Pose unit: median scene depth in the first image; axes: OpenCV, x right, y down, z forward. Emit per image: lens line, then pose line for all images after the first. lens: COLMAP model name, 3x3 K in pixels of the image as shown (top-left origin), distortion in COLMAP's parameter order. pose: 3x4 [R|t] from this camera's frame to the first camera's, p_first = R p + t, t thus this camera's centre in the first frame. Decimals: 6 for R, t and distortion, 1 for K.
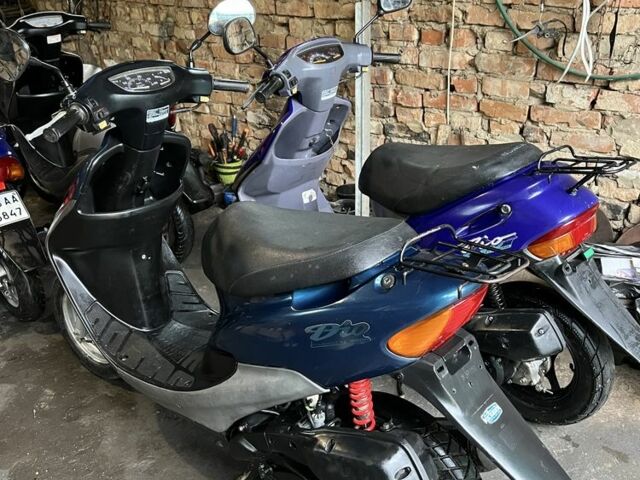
lens RADIAL K [[639.0, 0, 320.5], [0, 639.0, 238.9], [0, 0, 1]] dist [0.024606, 0.000000]
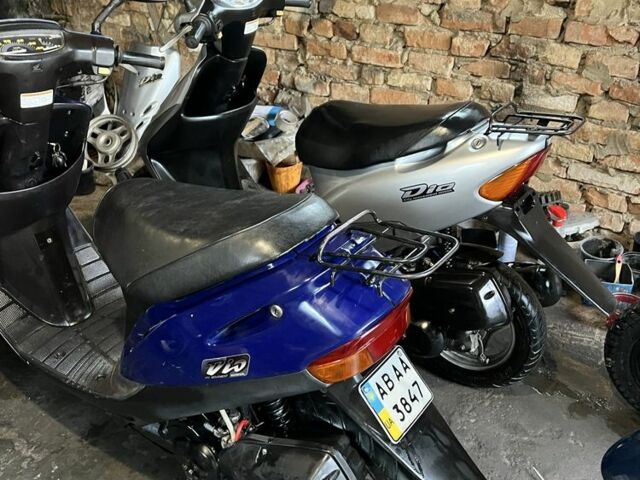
lens RADIAL K [[639.0, 0, 318.5], [0, 639.0, 240.3], [0, 0, 1]] dist [0.024606, 0.000000]
pose [[0.978674, -0.064690, 0.194969, -0.390381], [0.048800, 0.995165, 0.085235, -0.130521], [-0.199541, -0.073902, 0.977099, 0.305628]]
